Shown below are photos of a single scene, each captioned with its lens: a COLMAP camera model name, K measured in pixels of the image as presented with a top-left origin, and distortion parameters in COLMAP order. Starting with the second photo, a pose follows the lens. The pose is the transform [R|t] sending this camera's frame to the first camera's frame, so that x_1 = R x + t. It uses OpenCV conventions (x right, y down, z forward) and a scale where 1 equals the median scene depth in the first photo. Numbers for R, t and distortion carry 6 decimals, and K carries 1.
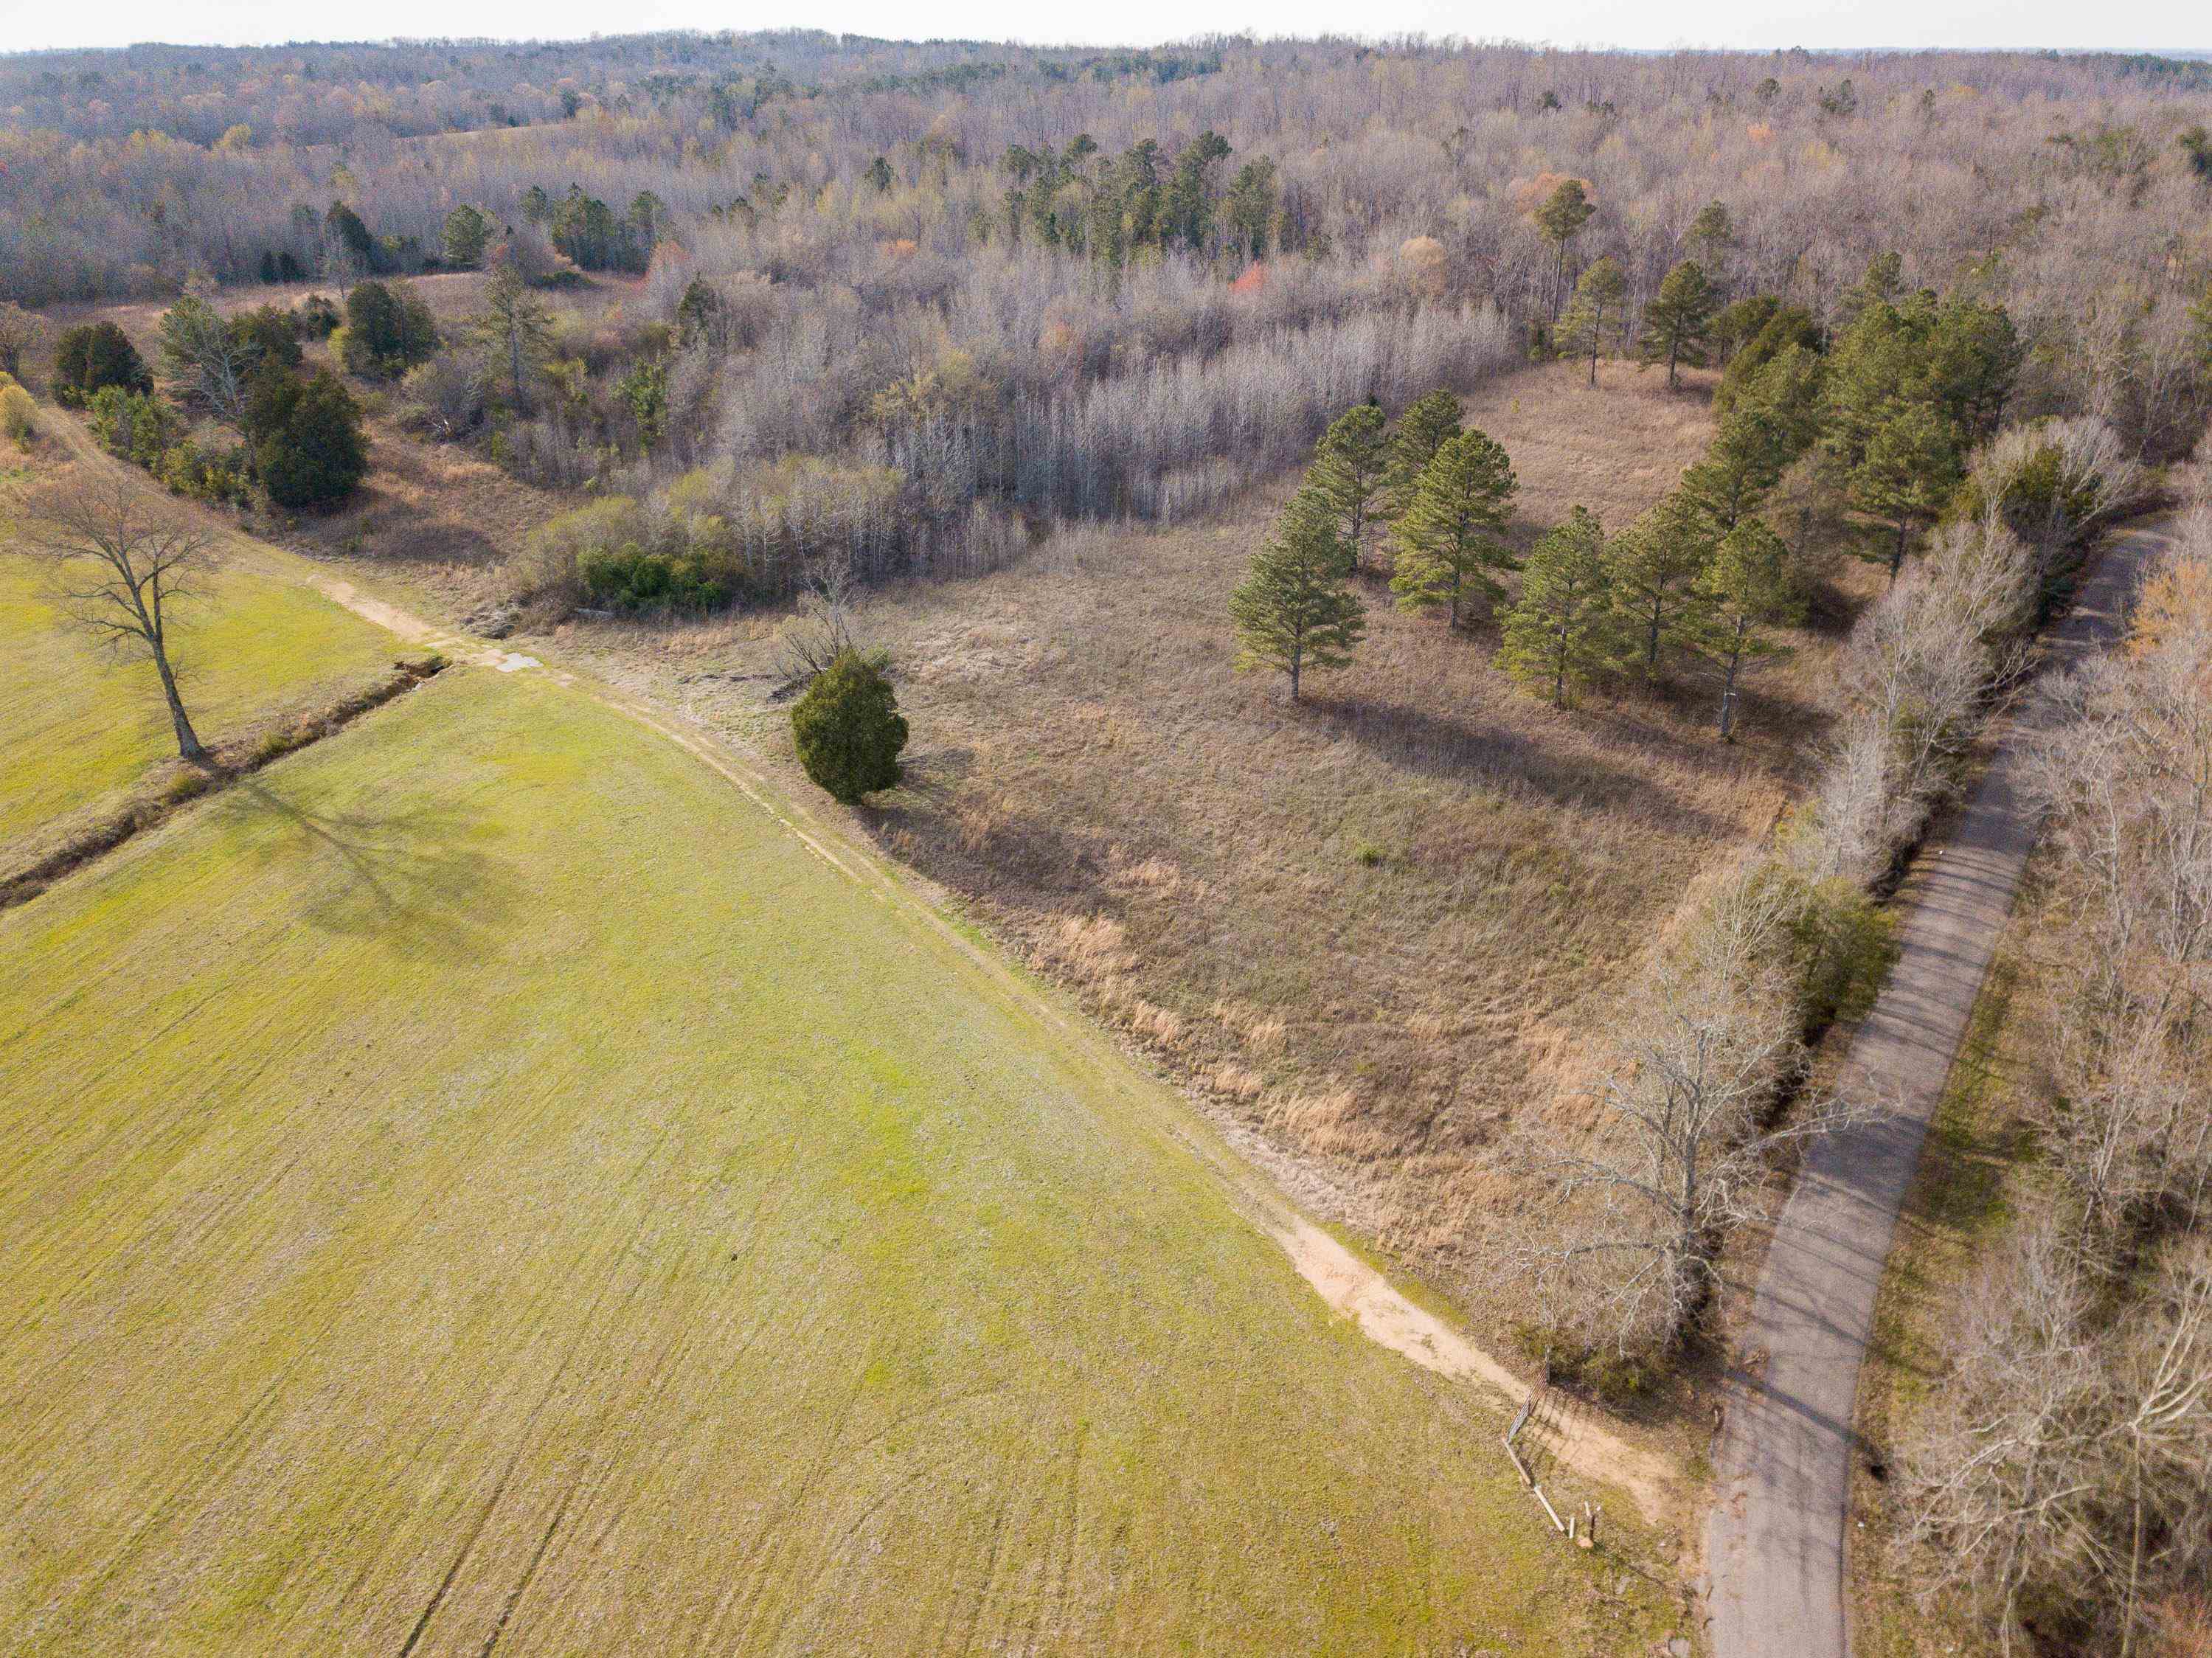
lens RADIAL K [[1694.2, 0, 1111.4], [0, 1694.2, 825.8], [0, 0, 1]] dist [0.016100, -0.005723]
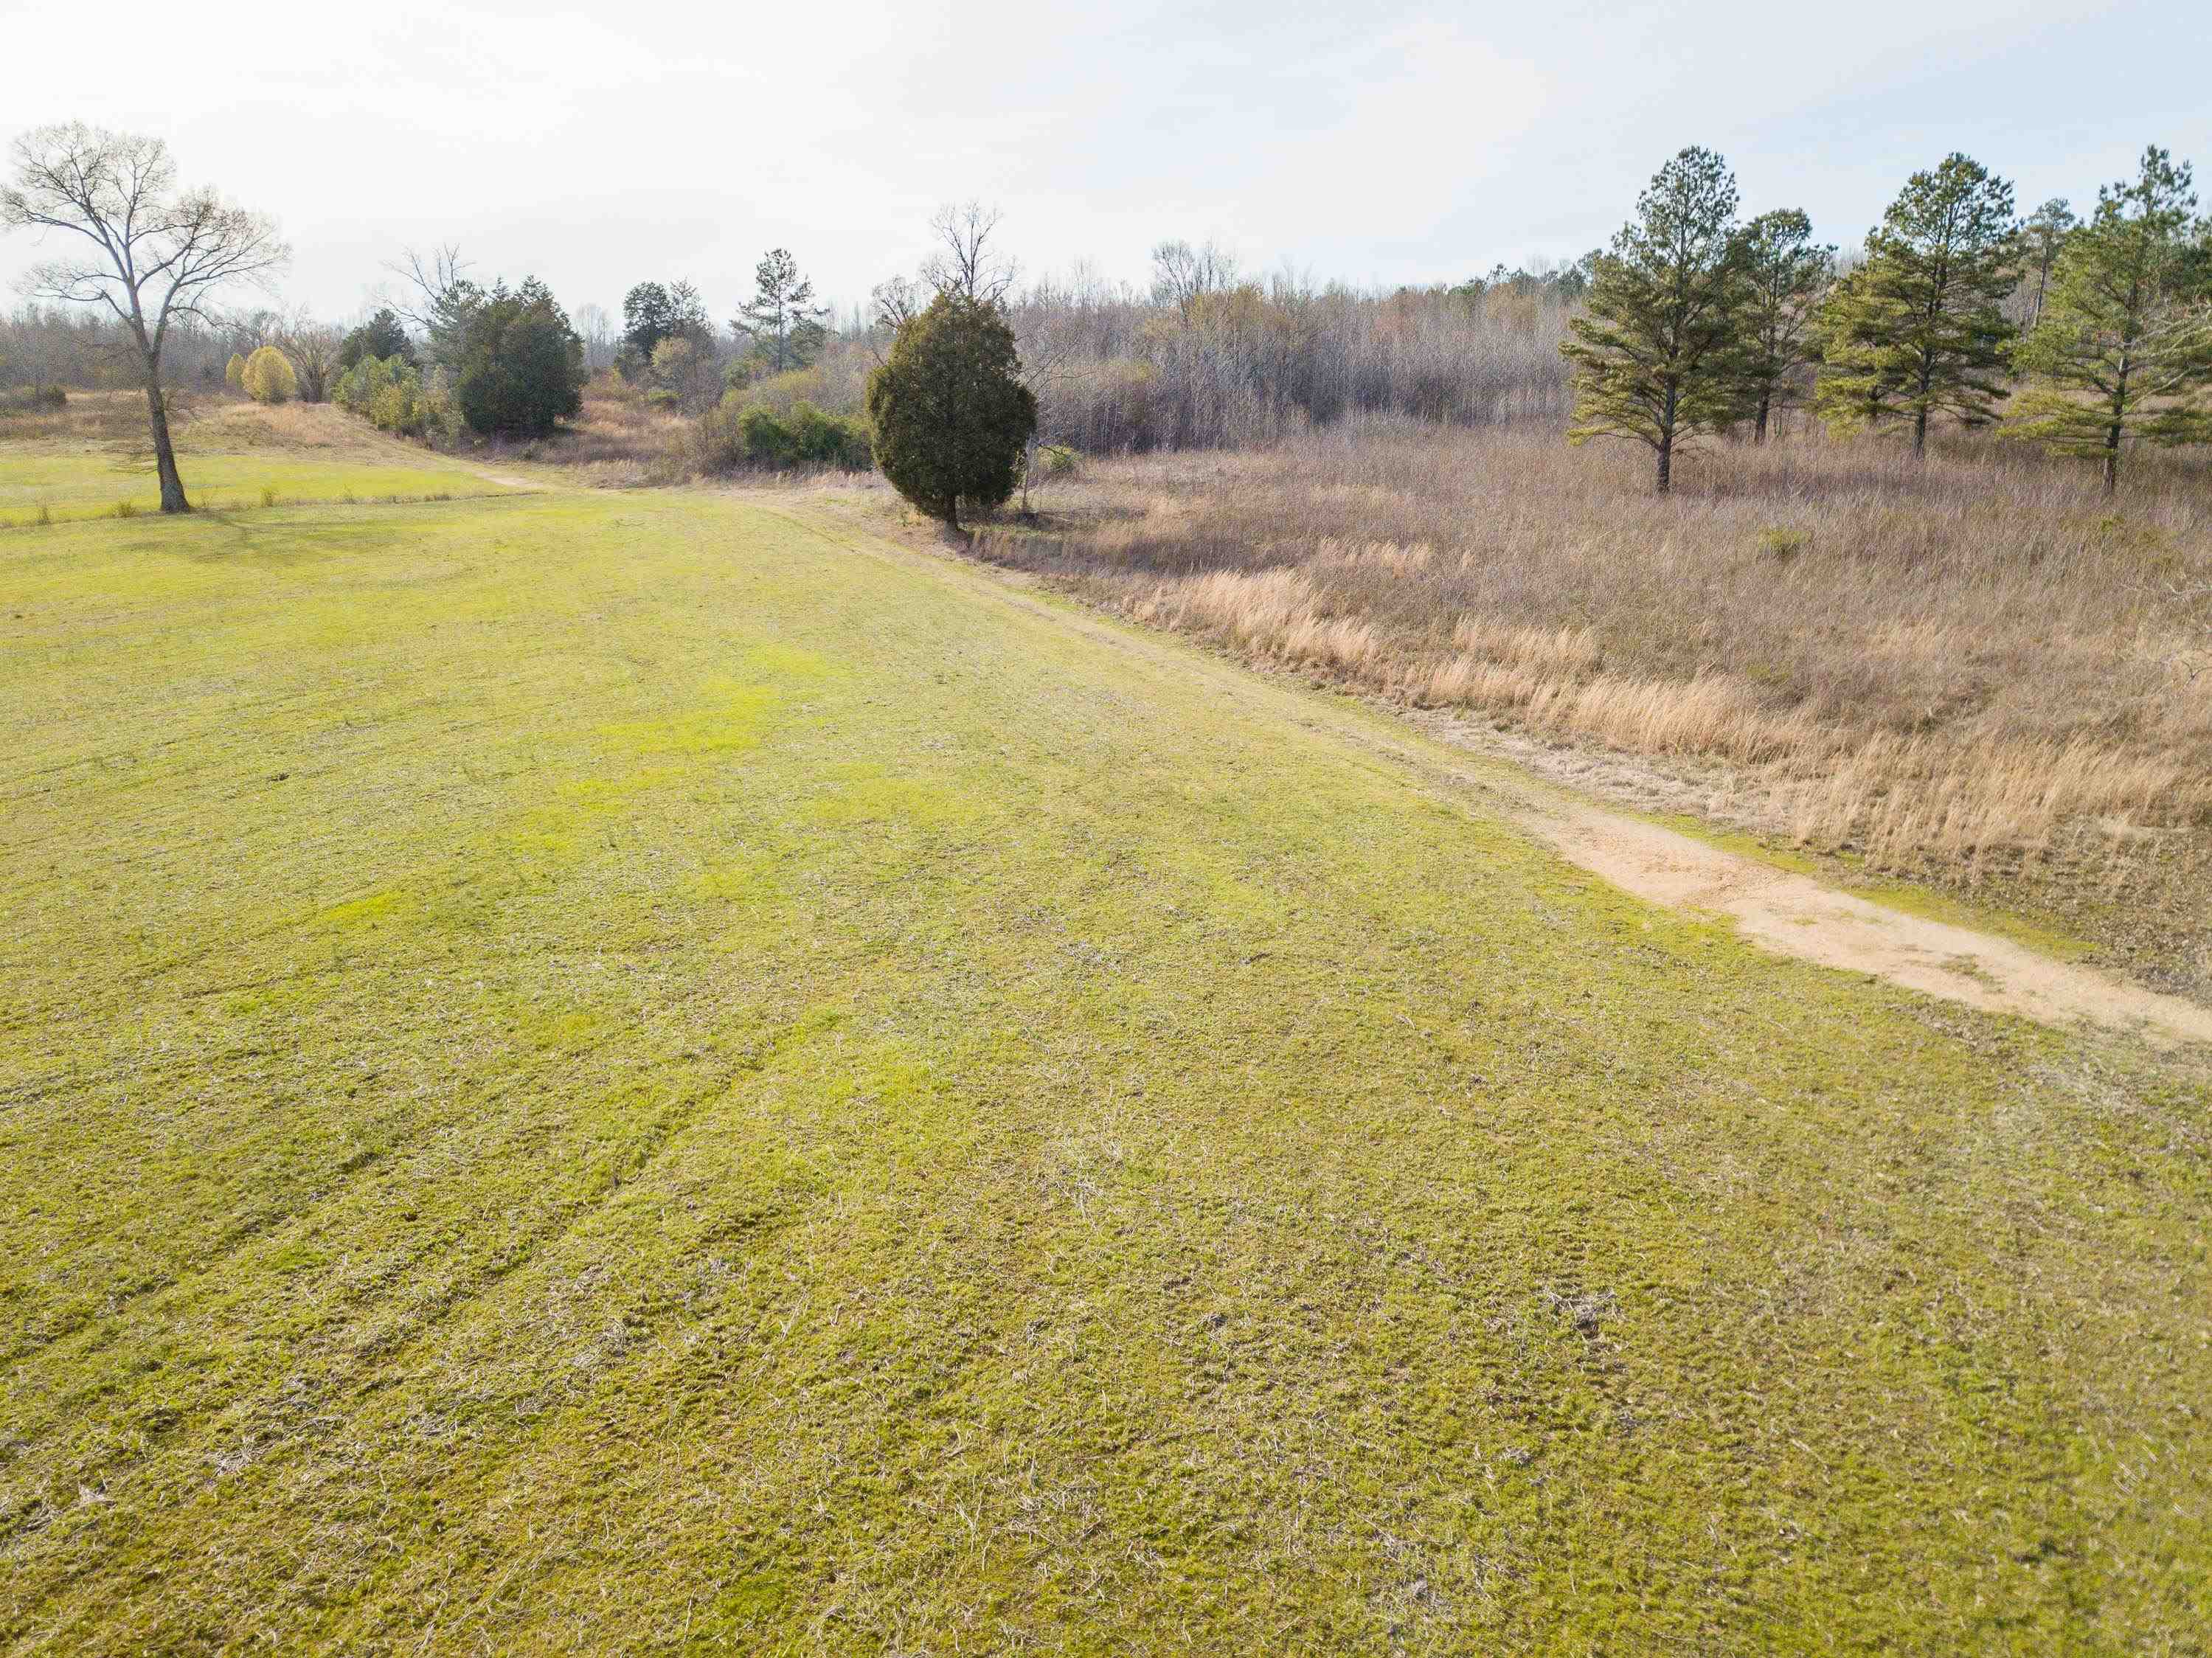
lens RADIAL K [[1694.2, 0, 1096.5], [0, 1694.2, 818.9], [0, 0, 1]] dist [0.016100, -0.005723]
pose [[0.972120, 0.048694, -0.229370, 0.094539], [-0.090872, 0.979991, -0.177085, 0.326893], [0.216158, 0.192991, 0.957095, 0.617999]]
